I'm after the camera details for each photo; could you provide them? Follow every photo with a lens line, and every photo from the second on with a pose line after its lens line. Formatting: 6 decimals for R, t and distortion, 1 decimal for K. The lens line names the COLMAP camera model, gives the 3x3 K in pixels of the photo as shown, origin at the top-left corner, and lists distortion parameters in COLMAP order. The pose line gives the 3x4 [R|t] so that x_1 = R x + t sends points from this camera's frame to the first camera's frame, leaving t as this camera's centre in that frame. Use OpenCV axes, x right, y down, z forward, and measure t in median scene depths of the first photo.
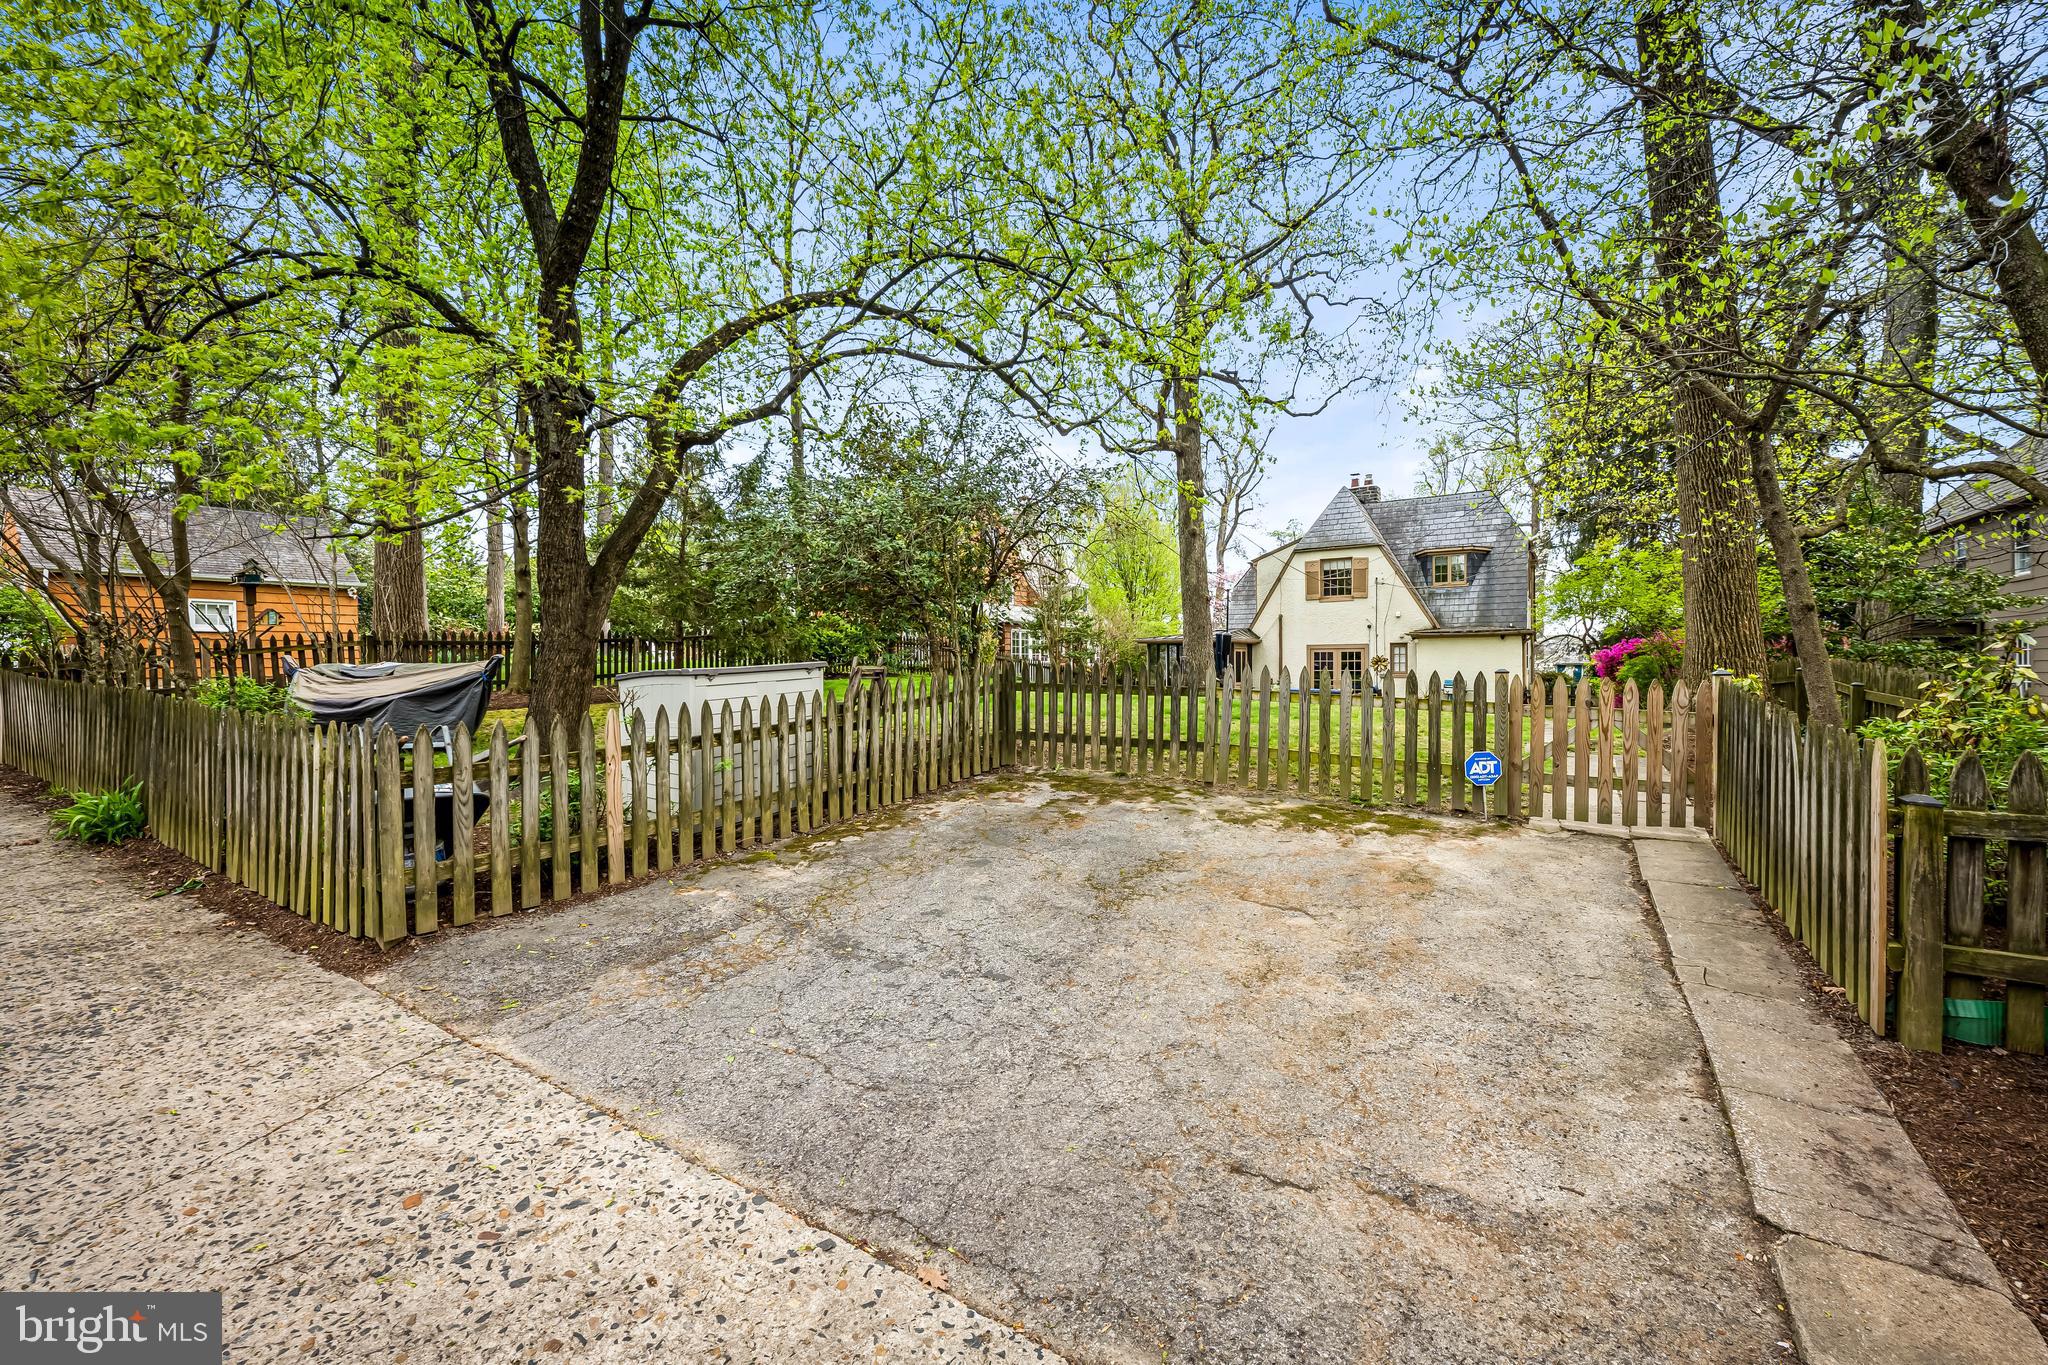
lens RADIAL K [[826.5, 0, 1020.8], [0, 826.5, 667.6], [0, 0, 1]] dist [-0.003407, -0.000085]
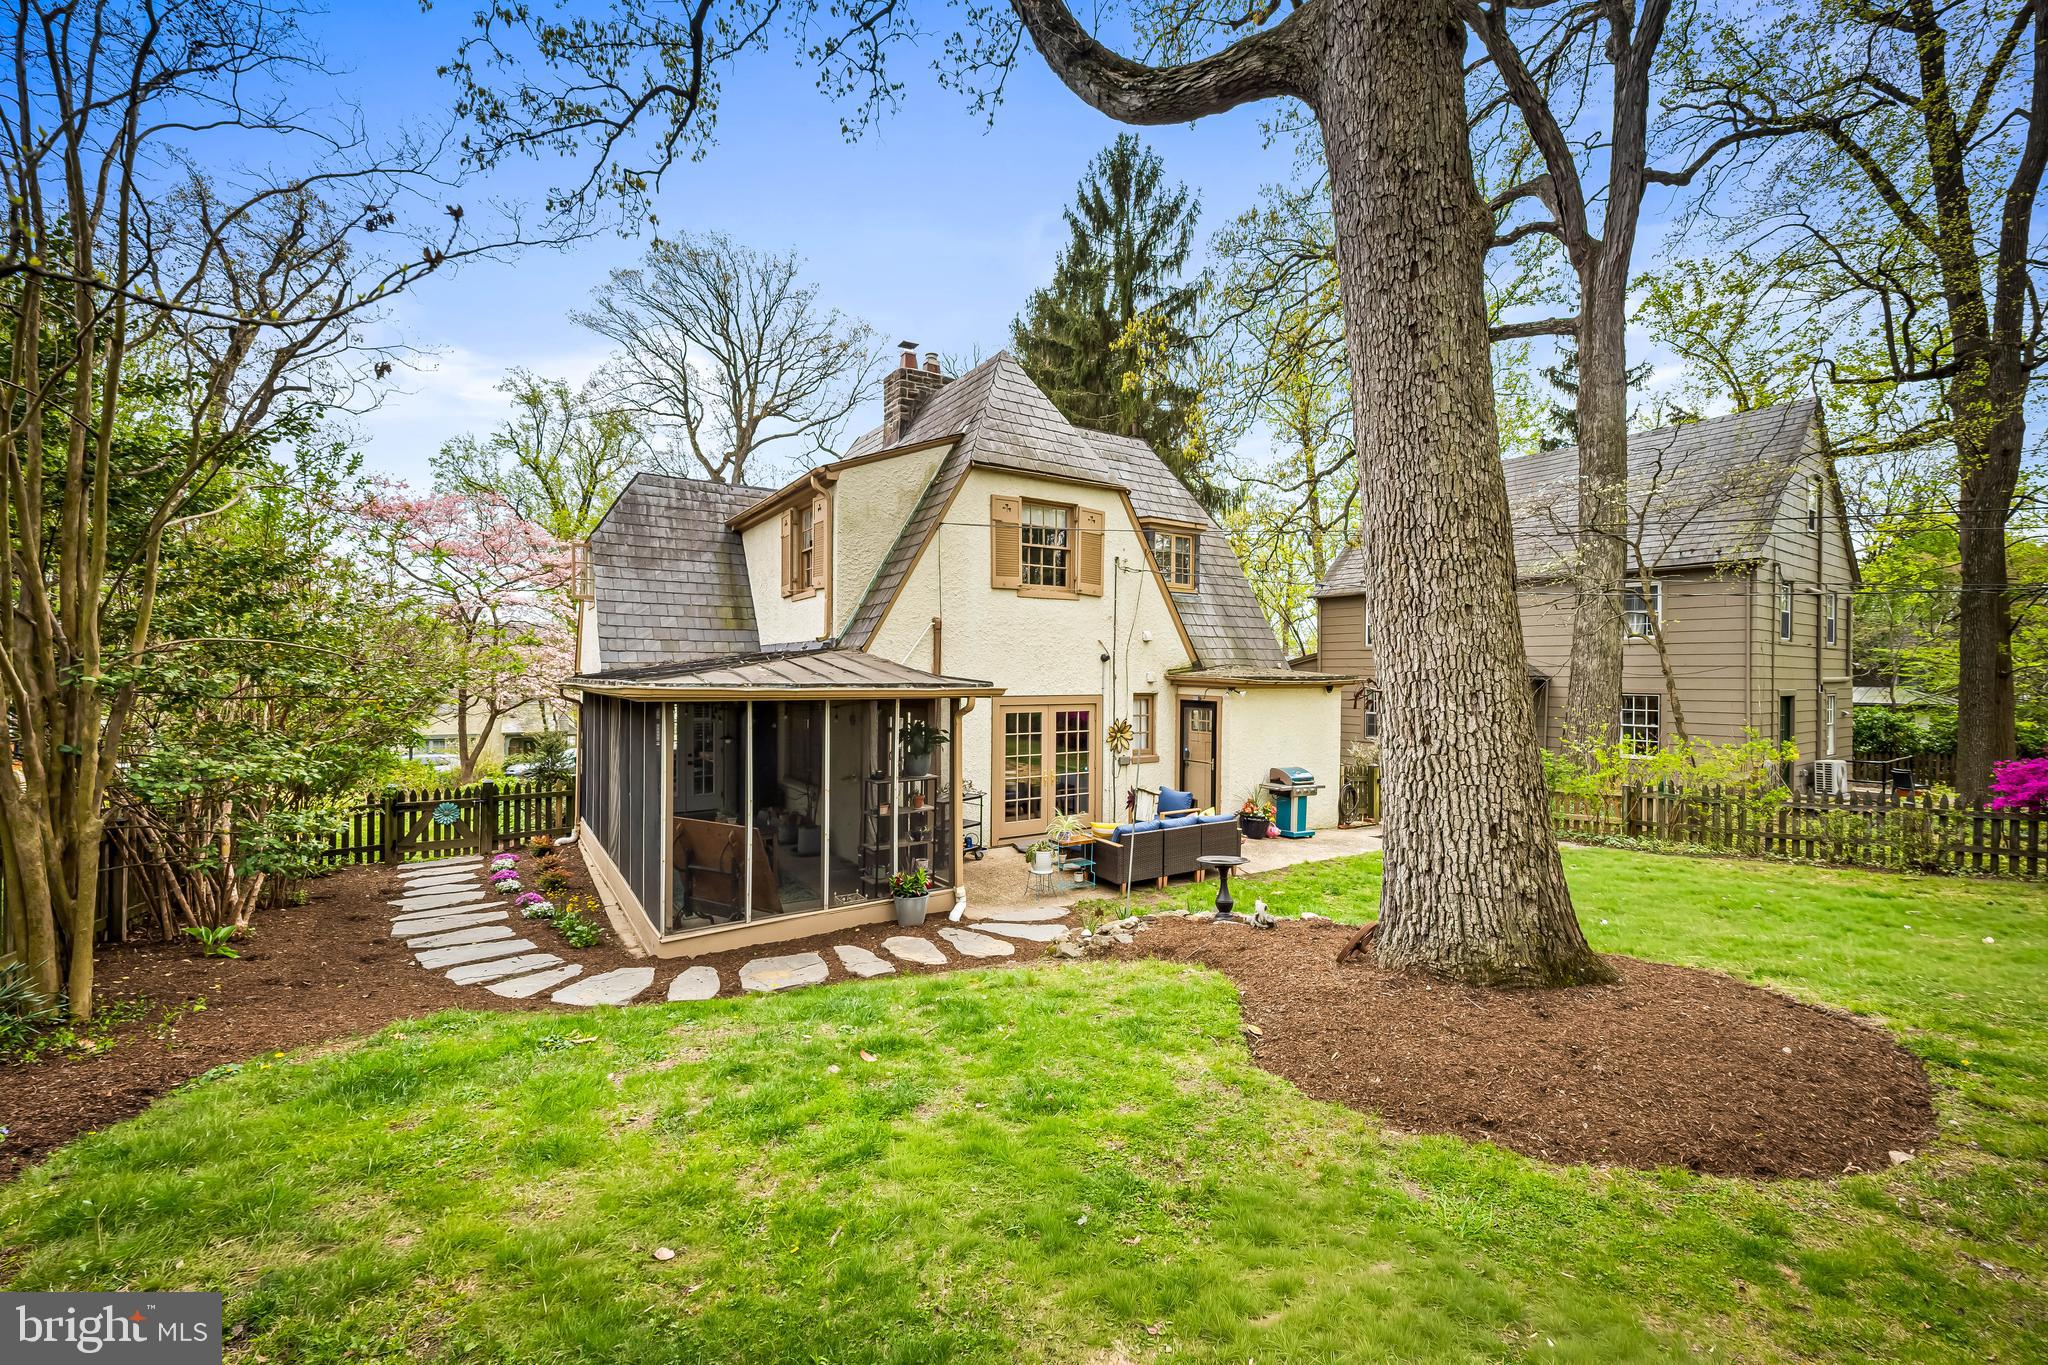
lens RADIAL K [[826.5, 0, 1023.9], [0, 826.5, 669.0], [0, 0, 1]] dist [-0.003407, -0.000085]
pose [[0.384653, 0.002966, 0.923057, -0.032835], [-0.007374, 0.999973, -0.000141, -0.042585], [-0.923032, -0.006752, 0.384664, 0.845686]]
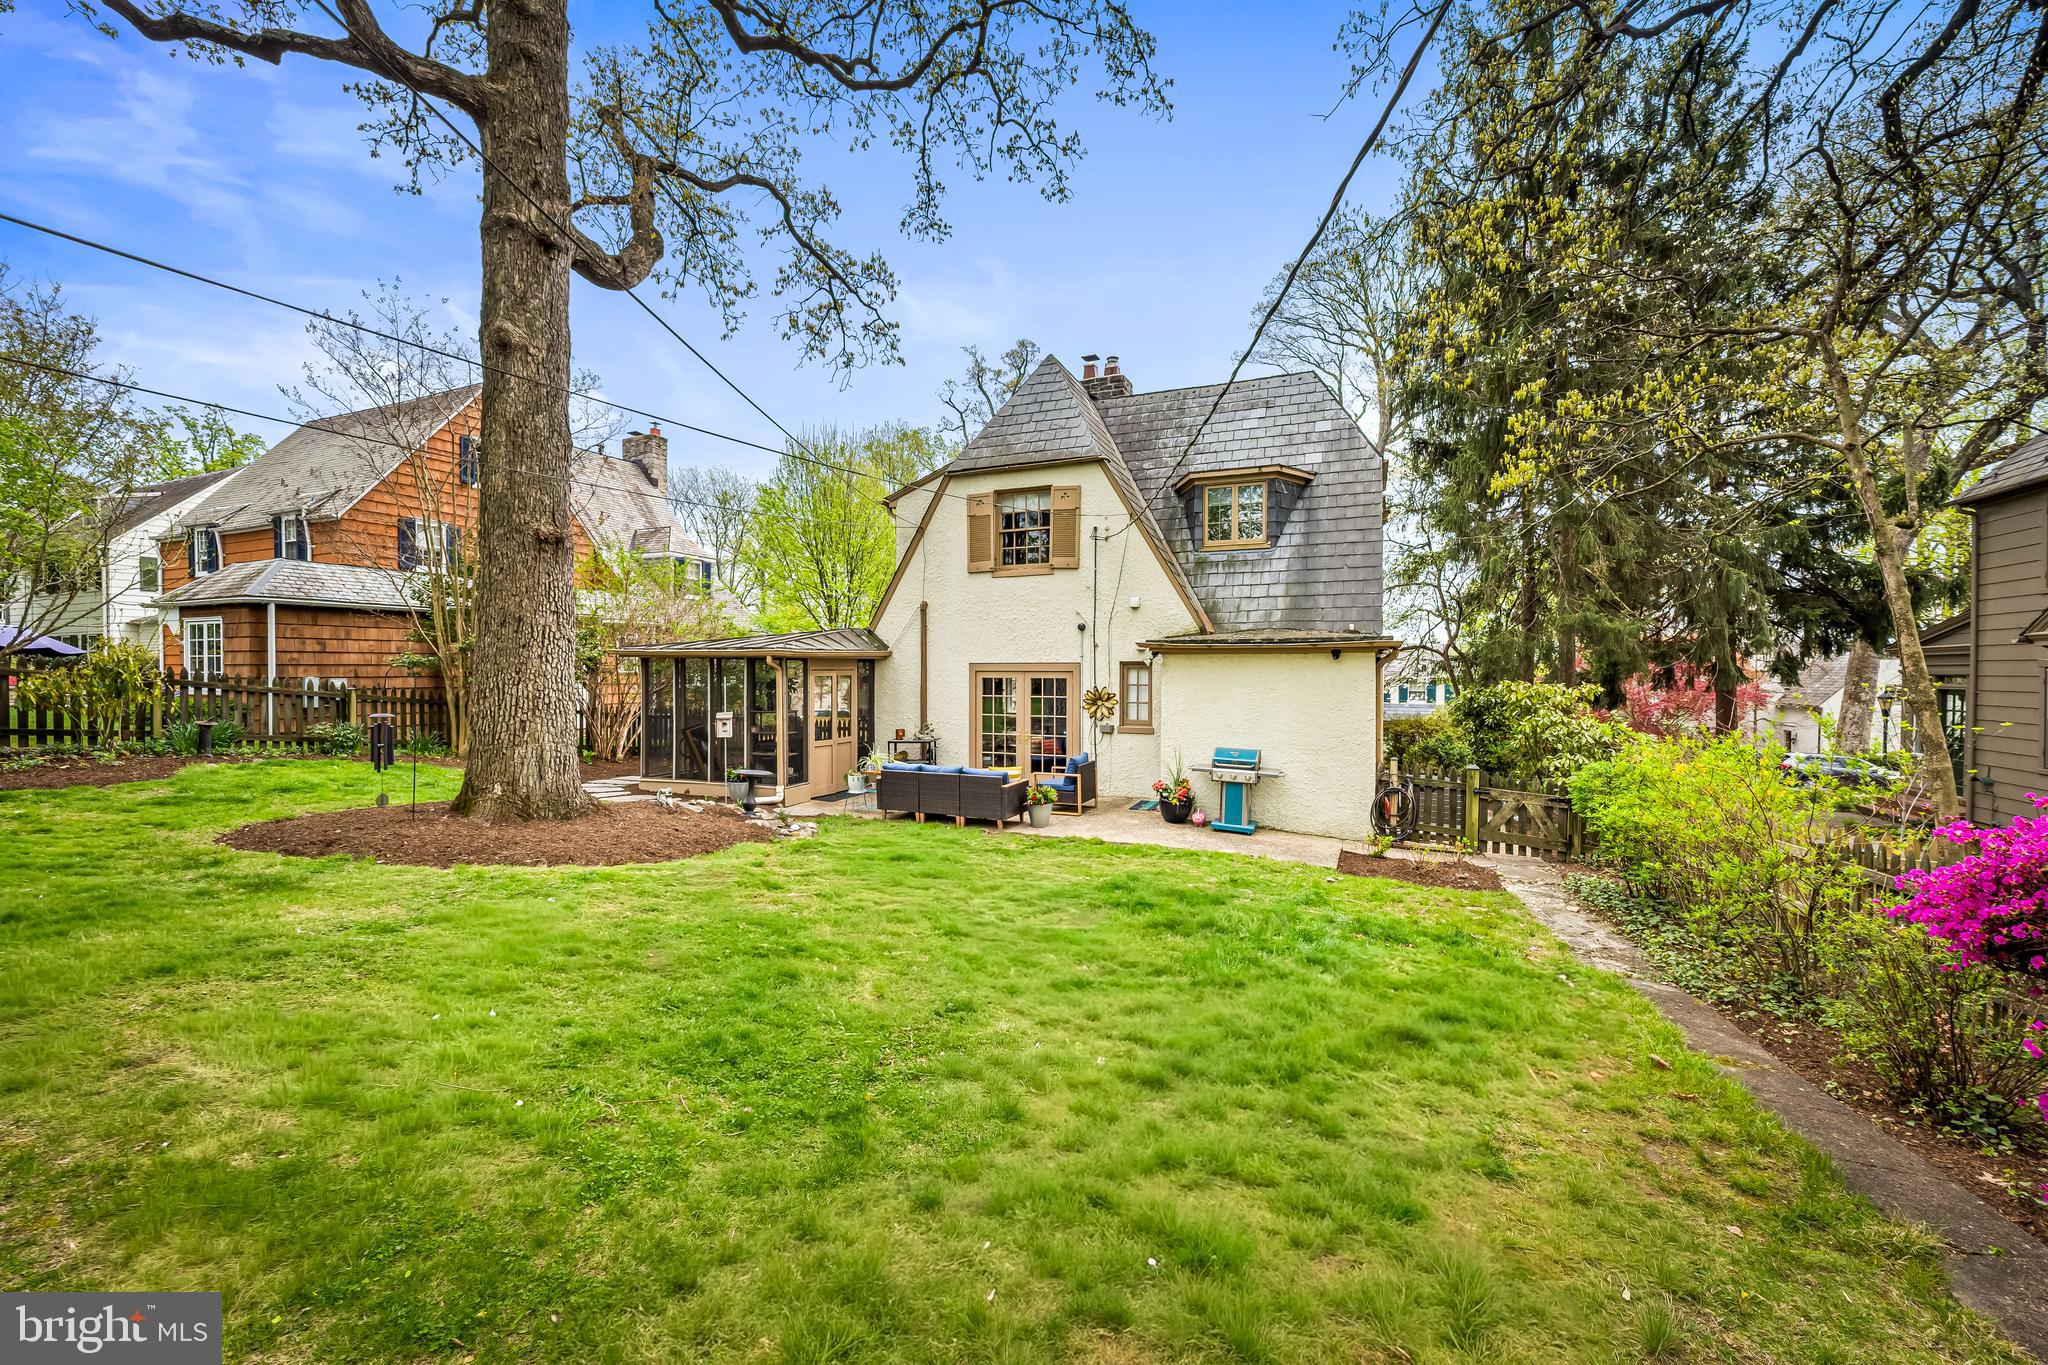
lens RADIAL K [[826.5, 0, 1010.3], [0, 826.5, 689.7], [0, 0, 1]] dist [-0.003407, -0.000085]
pose [[0.985535, 0.000197, 0.169471, 0.292245], [-0.004393, 0.999693, 0.024389, -0.024398], [-0.169414, -0.024781, 0.985233, 0.514202]]
